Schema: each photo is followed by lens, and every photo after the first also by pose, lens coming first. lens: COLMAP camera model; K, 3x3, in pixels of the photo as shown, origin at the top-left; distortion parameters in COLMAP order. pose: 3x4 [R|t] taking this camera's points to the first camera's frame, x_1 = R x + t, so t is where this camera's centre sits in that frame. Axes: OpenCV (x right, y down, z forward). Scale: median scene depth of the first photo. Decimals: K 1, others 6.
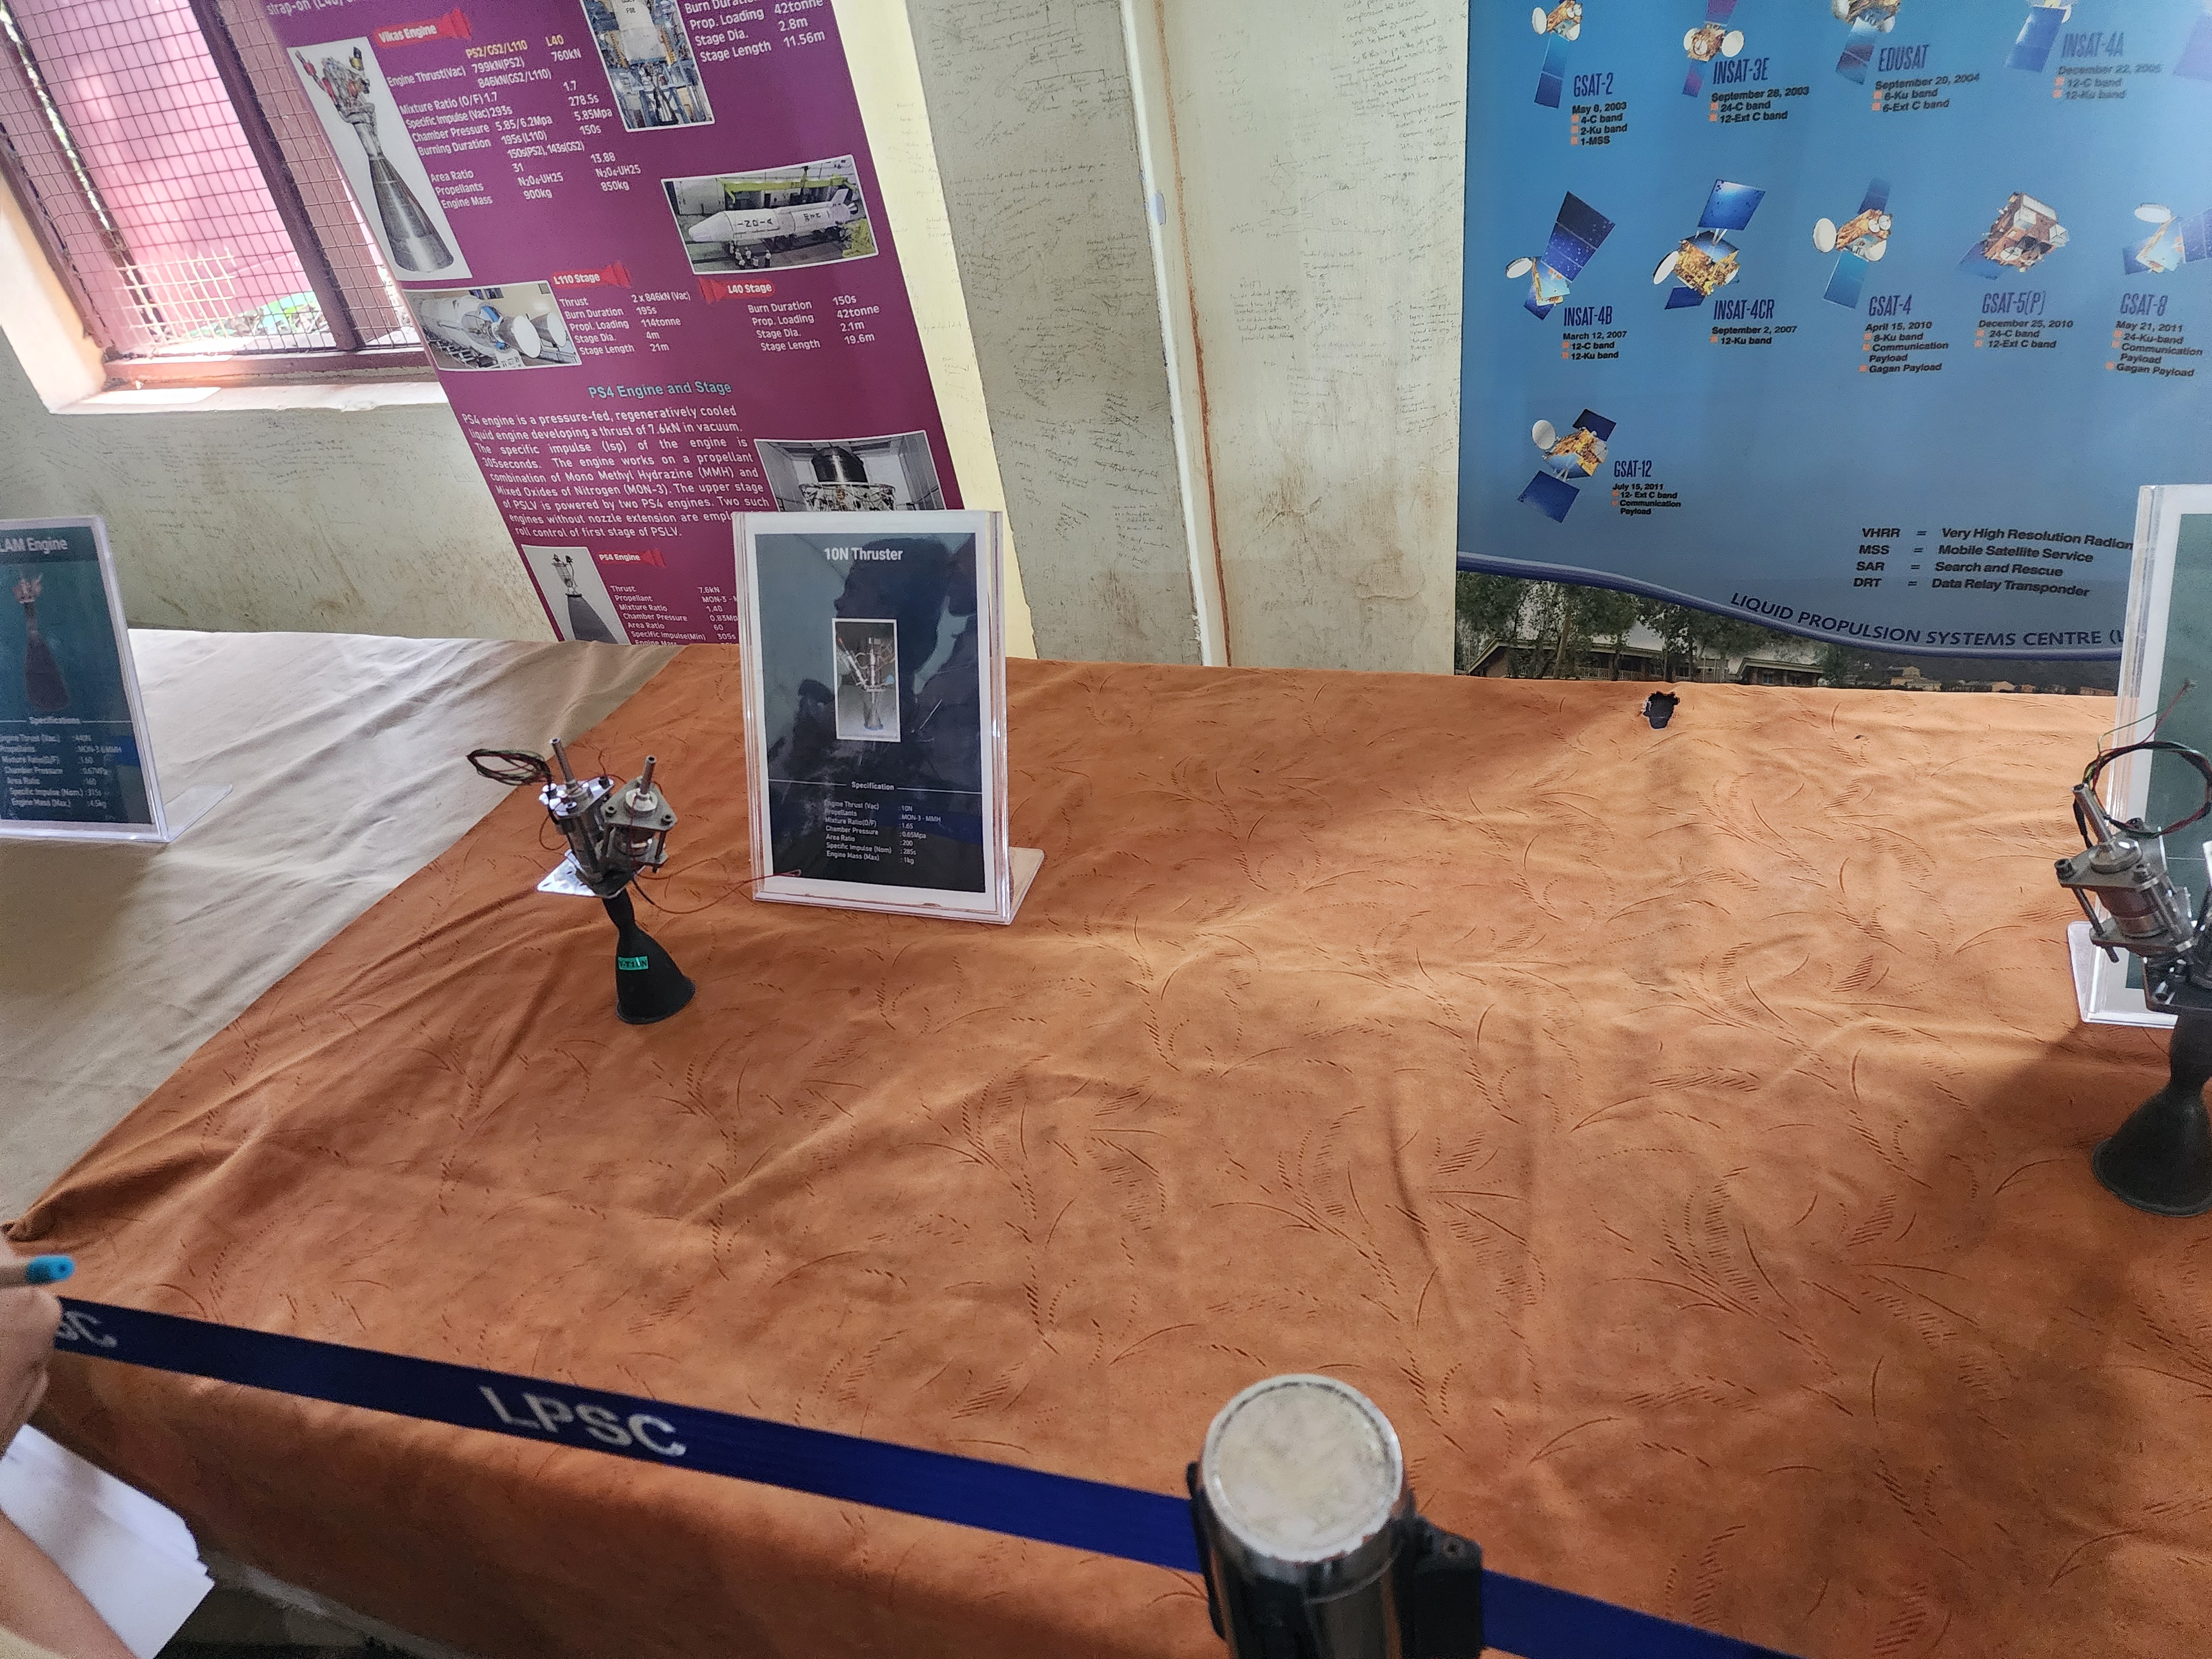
lens RADIAL K [[1487.7, 0, 1104.7], [0, 1487.7, 821.4], [0, 0, 1]] dist [0.070010, -0.064711]
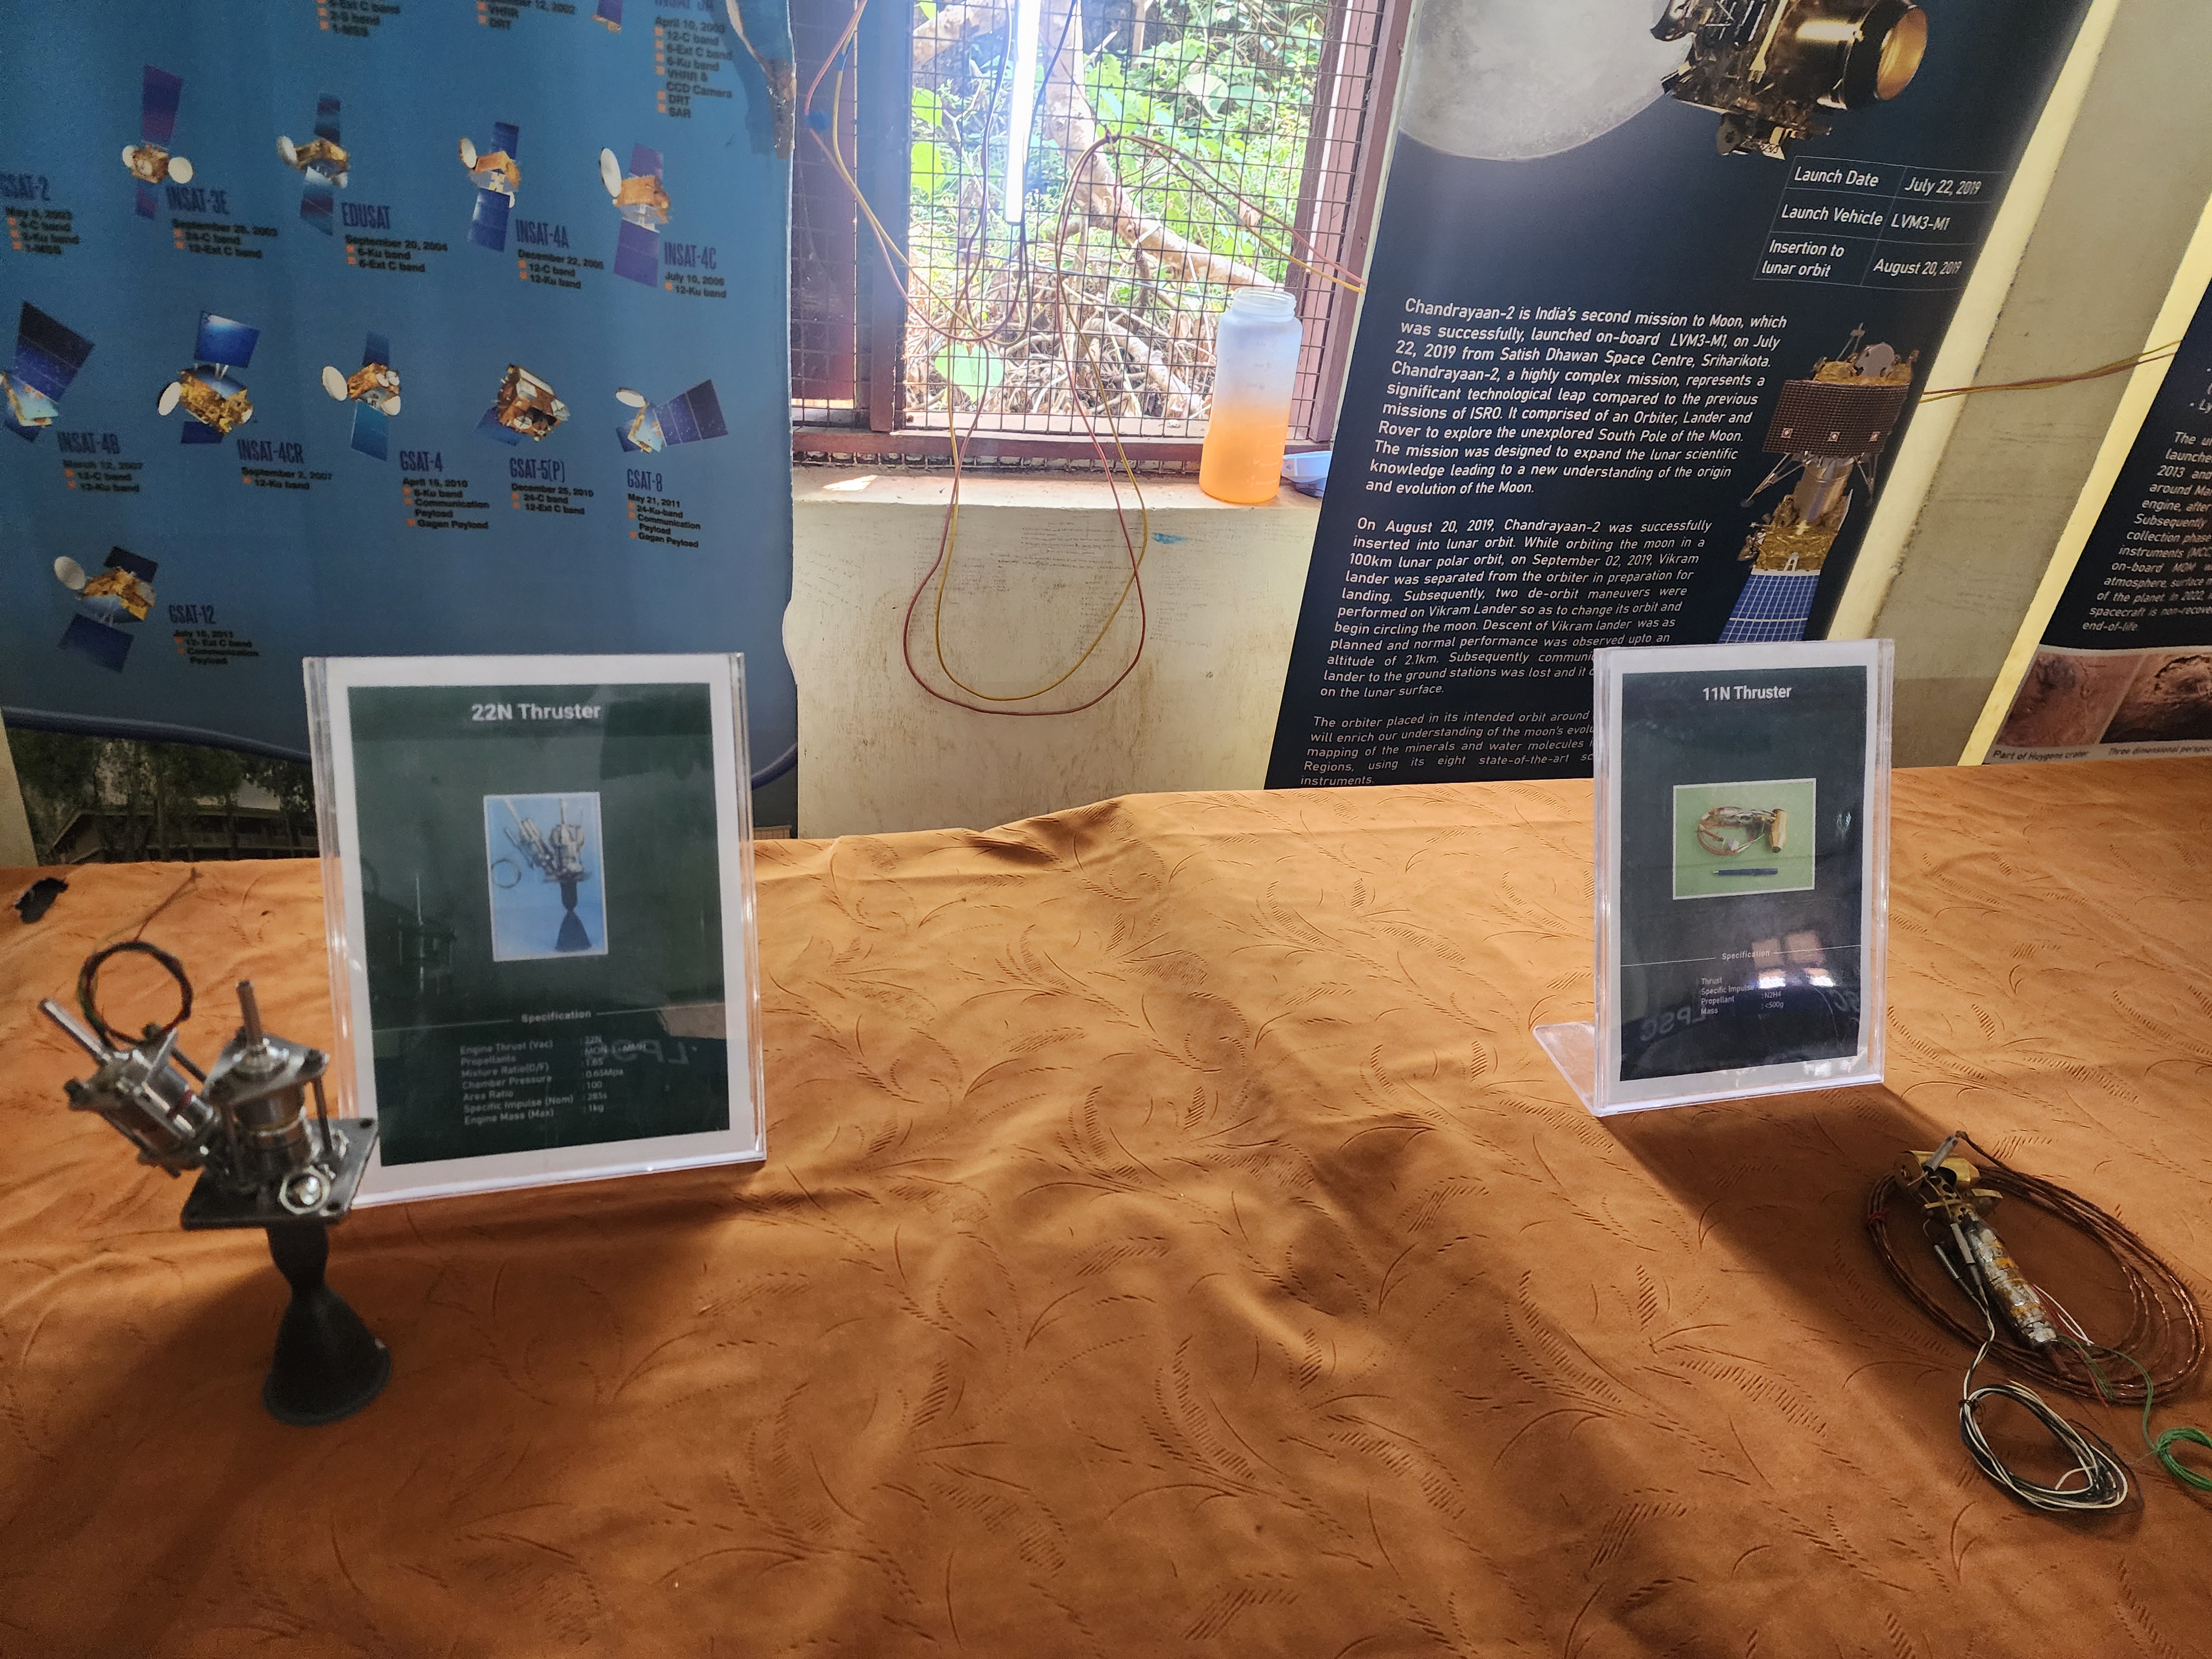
lens RADIAL K [[1487.7, 0, 1106.0], [0, 1487.7, 845.8], [0, 0, 1]] dist [0.070010, -0.064711]
pose [[0.802413, -0.074743, 0.592070, 0.275625], [0.116006, 0.992736, -0.031896, -0.005505], [-0.585385, 0.094277, 0.805255, -0.040833]]
